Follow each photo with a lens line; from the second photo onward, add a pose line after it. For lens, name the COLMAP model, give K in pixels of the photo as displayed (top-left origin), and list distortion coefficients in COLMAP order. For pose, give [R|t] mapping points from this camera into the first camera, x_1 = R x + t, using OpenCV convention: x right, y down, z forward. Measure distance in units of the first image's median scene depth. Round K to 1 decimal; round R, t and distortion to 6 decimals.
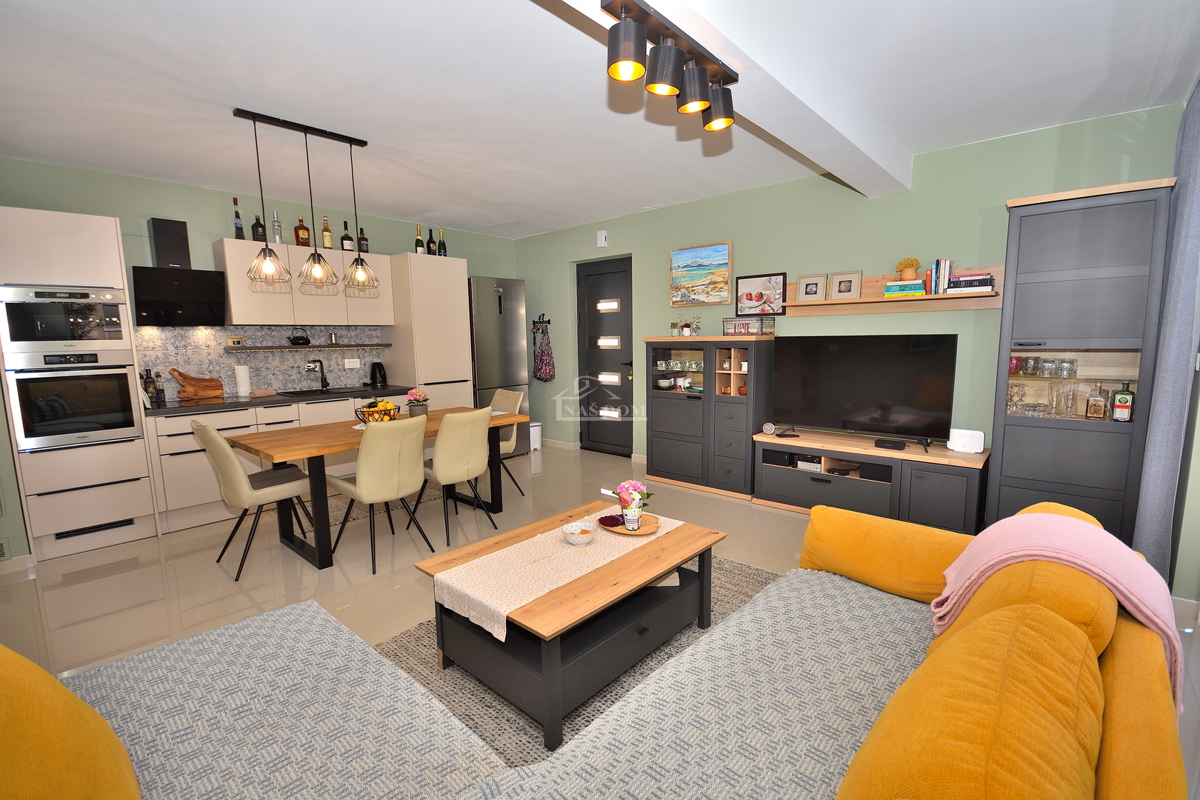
lens RADIAL K [[528.5, 0, 604.3], [0, 528.5, 409.0], [0, 0, 1]] dist [0.009910, -0.010838]
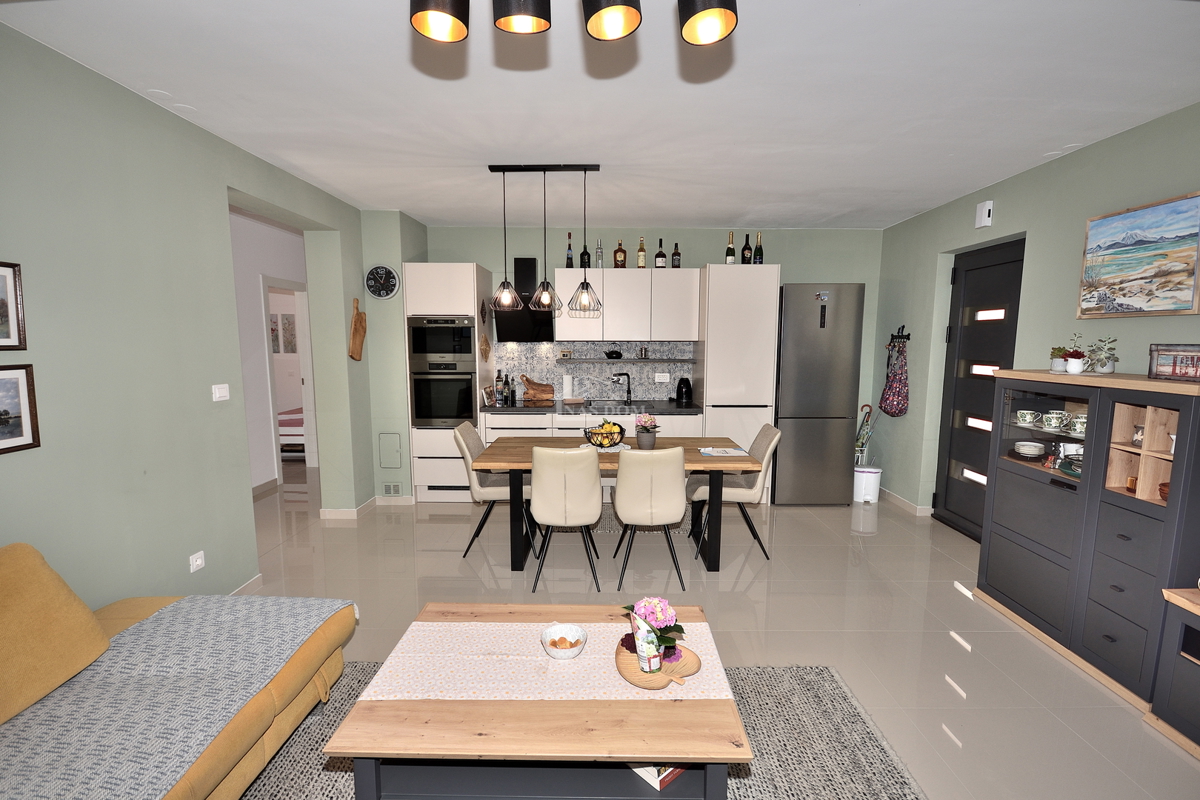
lens RADIAL K [[548.4, 0, 601.7], [0, 548.4, 408.3], [0, 0, 1]] dist [0.012460, -0.010290]
pose [[0.657557, 0.110445, -0.745266, 0.280656], [-0.114894, 0.992327, 0.045685, -0.073821], [0.744593, 0.055586, 0.665200, 0.256064]]
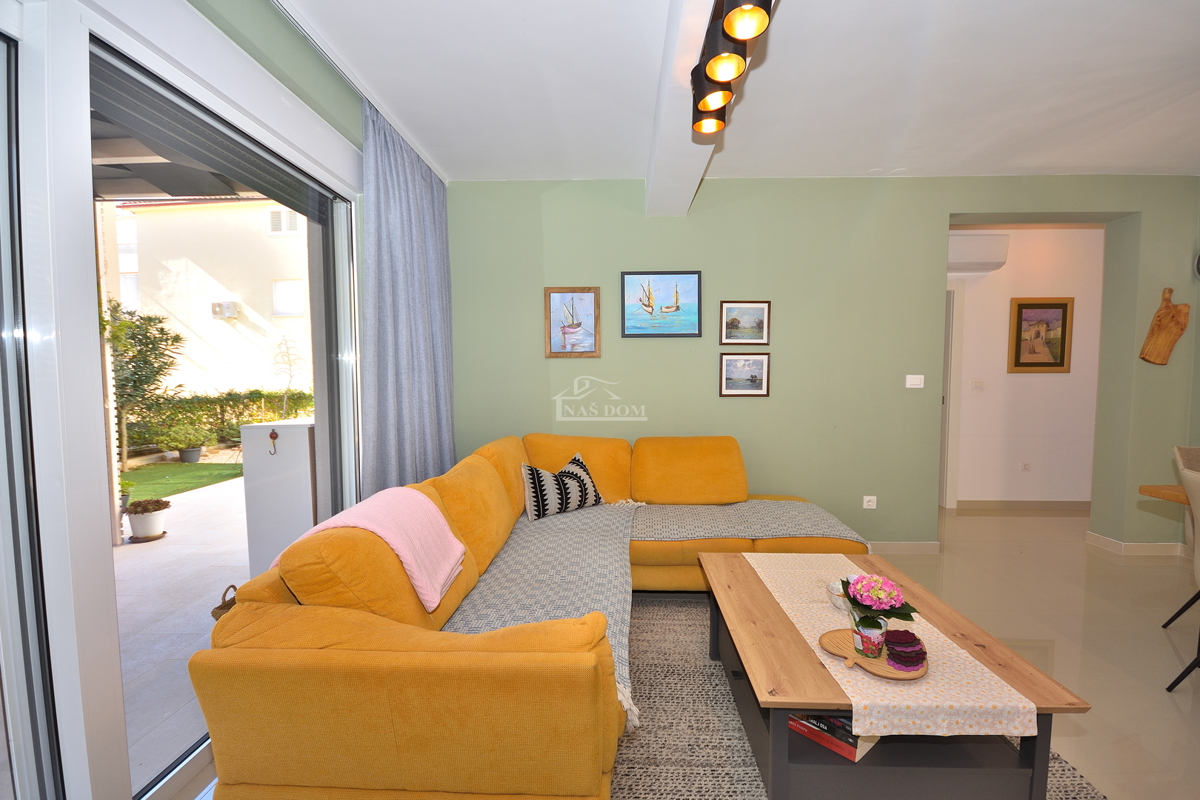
lens RADIAL K [[528.5, 0, 604.3], [0, 528.5, 409.0], [0, 0, 1]] dist [0.009910, -0.010838]
pose [[-0.764950, 0.055095, -0.641728, 0.365643], [-0.074121, 0.982186, 0.172678, -0.072652], [0.639810, 0.179656, -0.747239, 0.668498]]
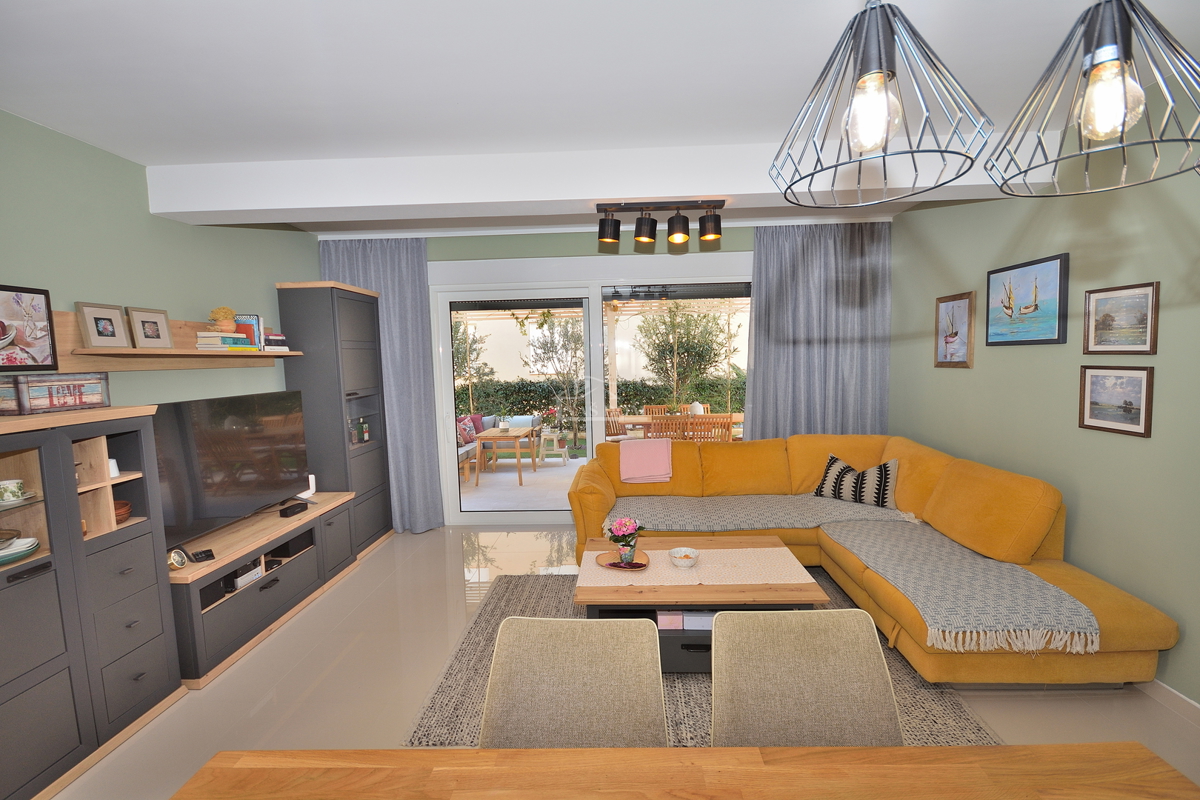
lens RADIAL K [[521.9, 0, 603.1], [0, 521.9, 409.7], [0, 0, 1]] dist [0.018100, -0.016667]
pose [[-0.637418, -0.045564, 0.769169, -0.411100], [0.137493, 0.975503, 0.171728, -0.152530], [-0.758151, 0.215218, -0.615539, 0.912713]]
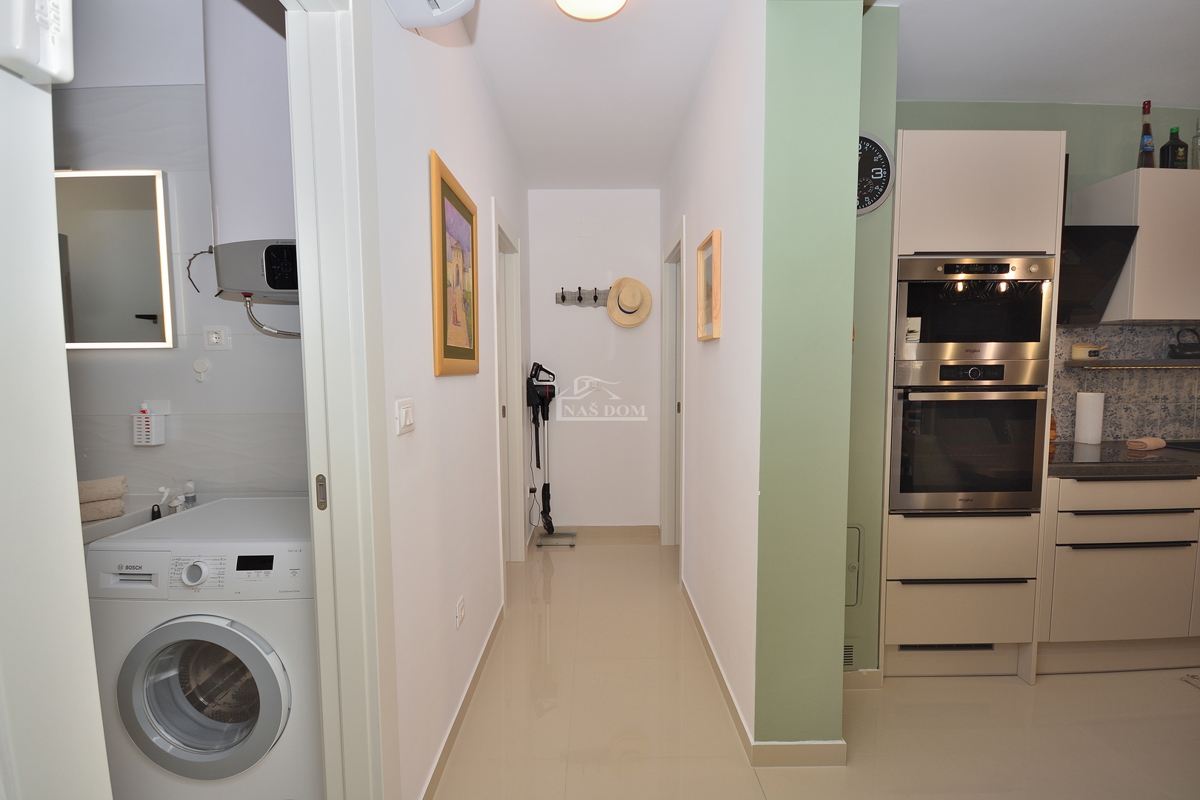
lens RADIAL K [[528.5, 0, 604.3], [0, 528.5, 409.0], [0, 0, 1]] dist [0.009910, -0.010838]
pose [[0.676273, 0.065725, -0.733713, -0.625134], [-0.103752, 0.994582, -0.006536, -0.002817], [0.729308, 0.080544, 0.679428, 0.203047]]
